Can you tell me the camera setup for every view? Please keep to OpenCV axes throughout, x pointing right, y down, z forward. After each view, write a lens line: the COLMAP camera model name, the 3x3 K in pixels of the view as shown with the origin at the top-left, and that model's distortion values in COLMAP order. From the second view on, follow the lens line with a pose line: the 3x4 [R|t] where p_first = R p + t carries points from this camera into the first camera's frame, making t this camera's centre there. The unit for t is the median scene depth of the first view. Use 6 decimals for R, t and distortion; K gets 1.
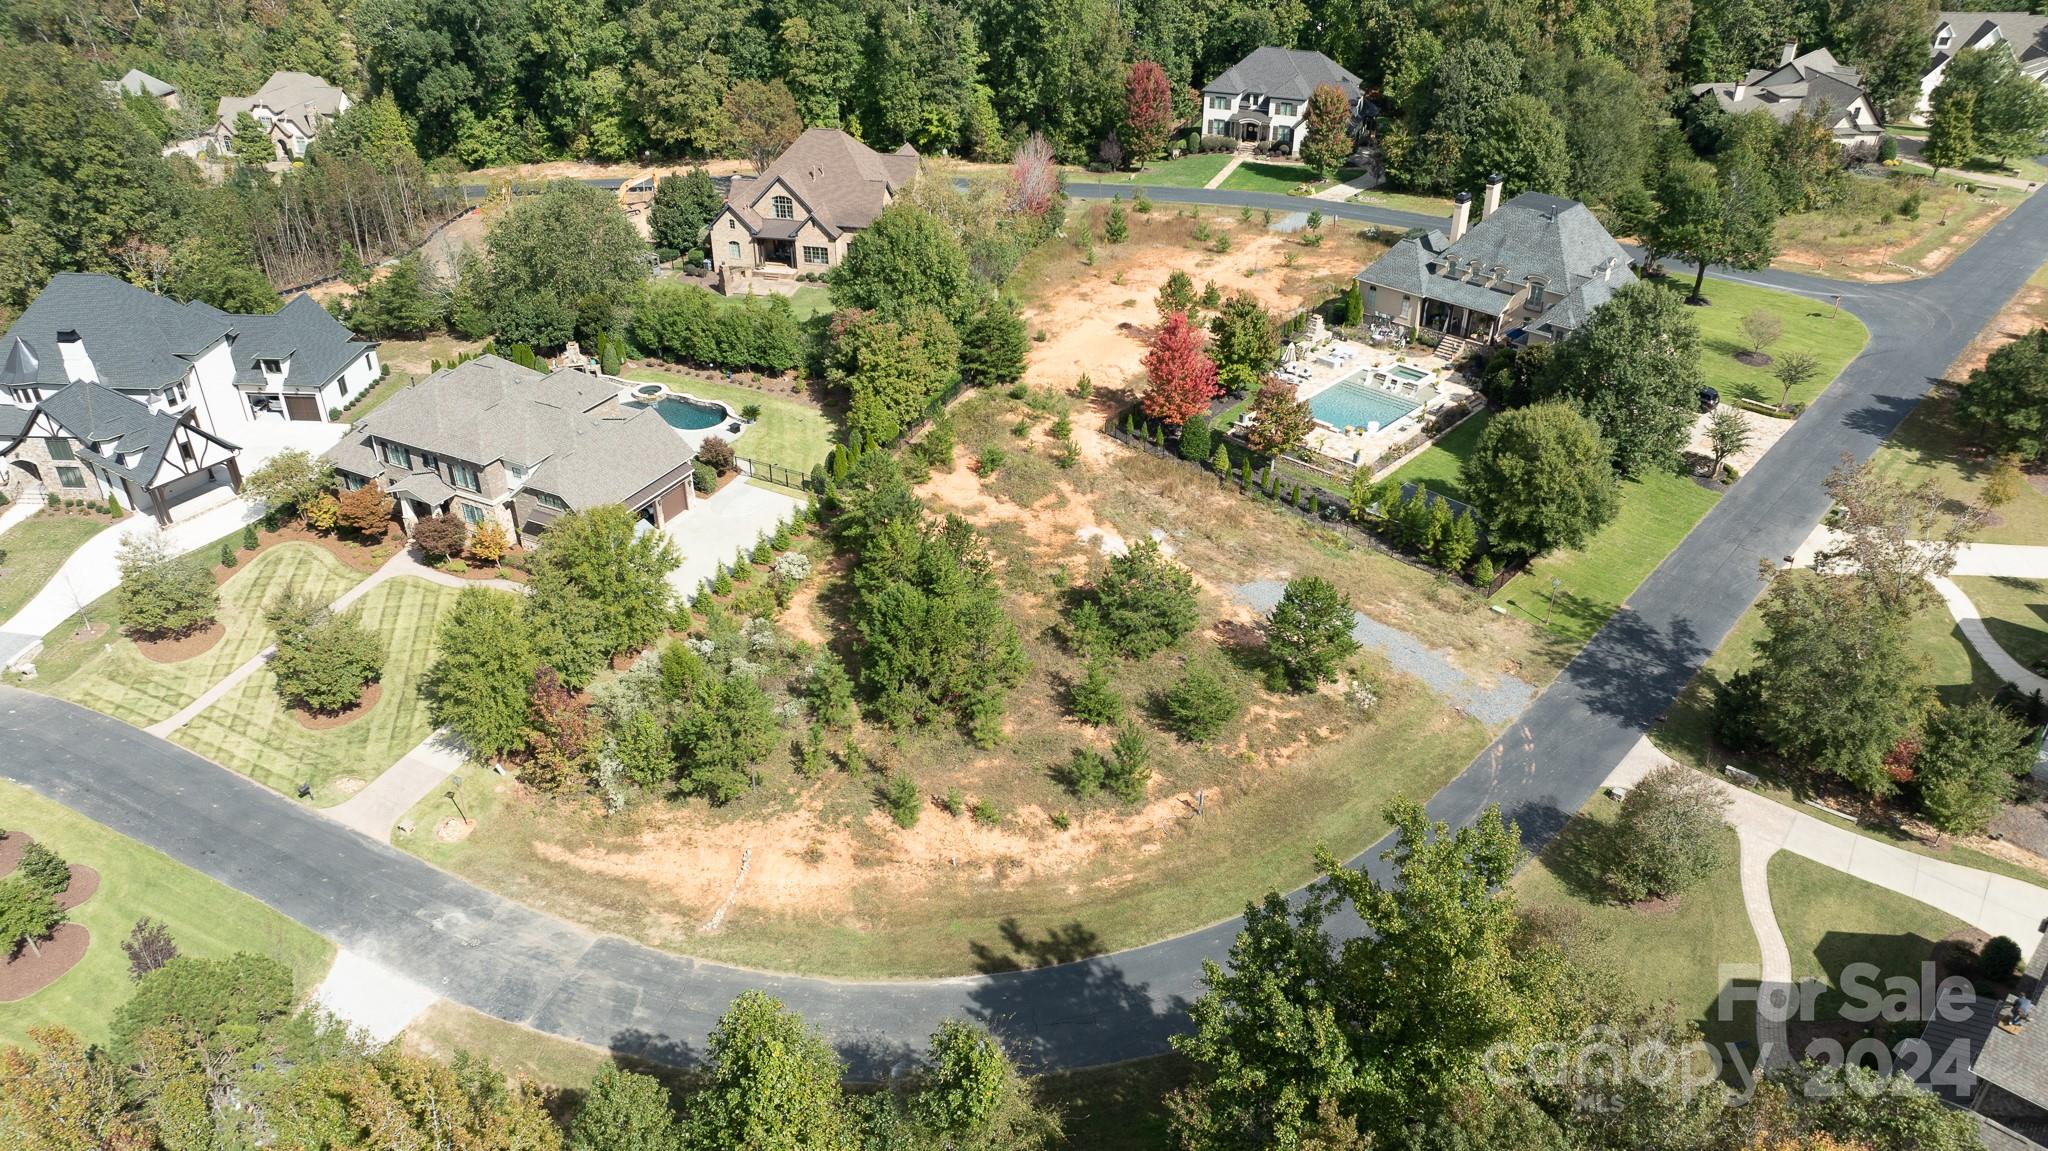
lens RADIAL K [[1443.7, 0, 1022.1], [0, 1443.7, 577.1], [0, 0, 1]] dist [-0.032463, 0.023308]
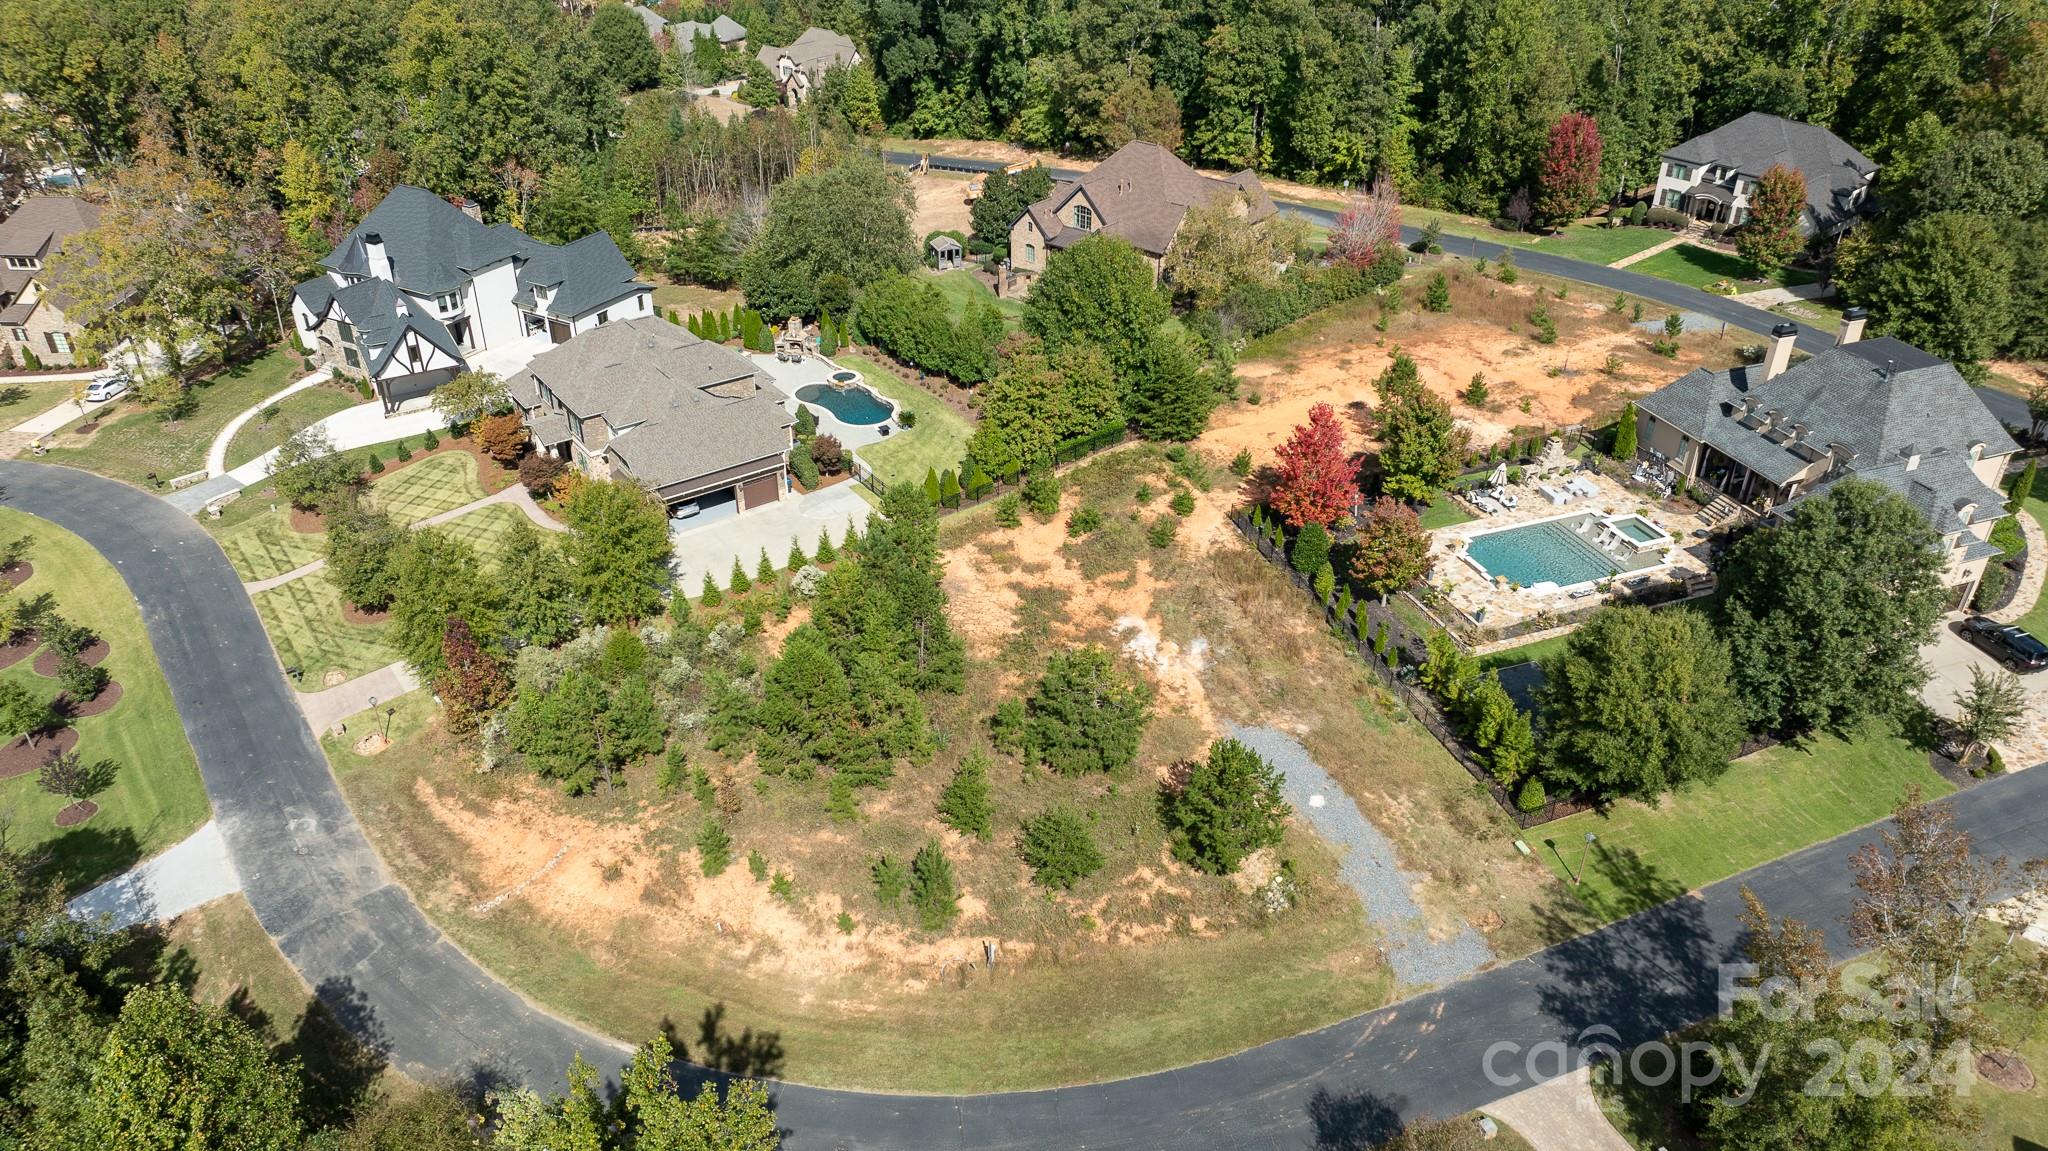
lens RADIAL K [[1443.7, 0, 1023.4], [0, 1443.7, 575.2], [0, 0, 1]] dist [-0.032463, 0.023308]
pose [[0.893856, 0.237480, -0.380296, 0.306494], [-0.236595, 0.970330, 0.049833, -0.084753], [0.380847, 0.045433, 0.923521, 0.136948]]
